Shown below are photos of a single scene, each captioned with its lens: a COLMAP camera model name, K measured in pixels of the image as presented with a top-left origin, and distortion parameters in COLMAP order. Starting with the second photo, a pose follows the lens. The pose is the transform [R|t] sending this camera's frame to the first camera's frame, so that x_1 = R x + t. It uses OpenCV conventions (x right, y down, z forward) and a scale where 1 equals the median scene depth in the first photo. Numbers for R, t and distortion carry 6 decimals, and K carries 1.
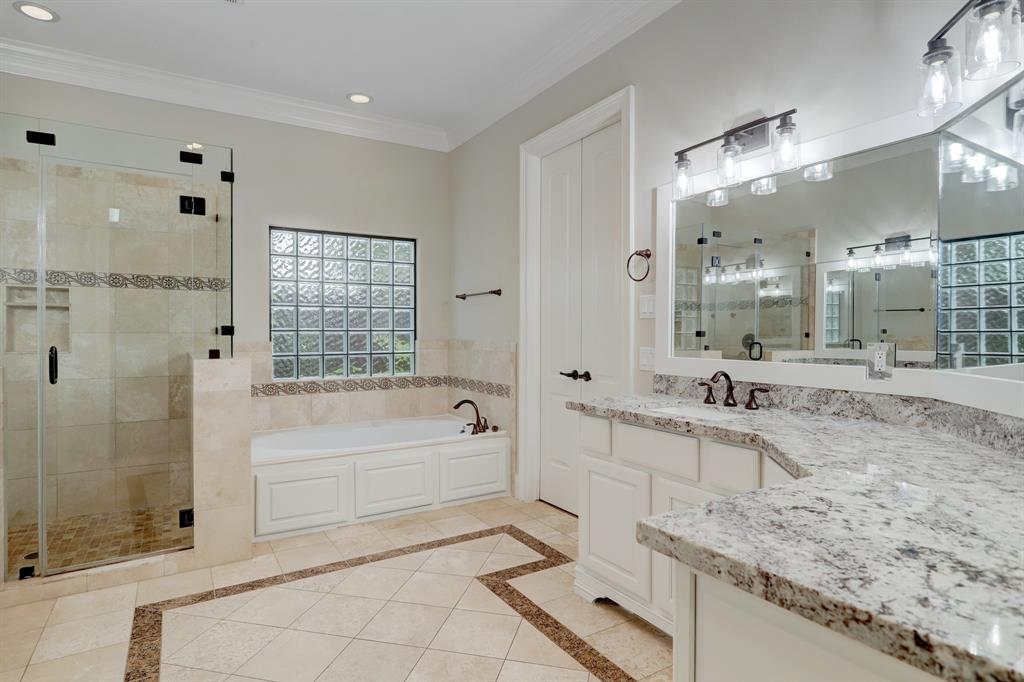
lens RADIAL K [[536.6, 0, 510.9], [0, 536.6, 337.4], [0, 0, 1]] dist [-0.001486, 0.000793]
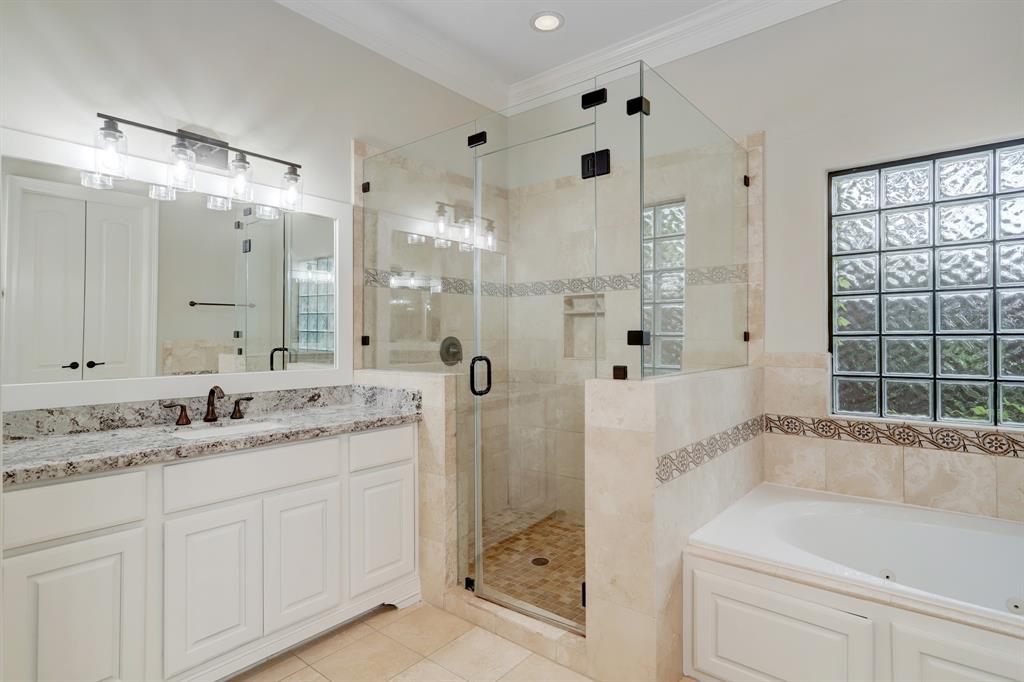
lens RADIAL K [[536.6, 0, 510.9], [0, 536.6, 337.4], [0, 0, 1]] dist [-0.001486, 0.000793]
pose [[0.324043, 0.000242, -0.946042, 0.033346], [-0.003665, 0.999993, -0.001000, -0.008687], [0.946035, 0.003791, 0.324041, 0.443661]]
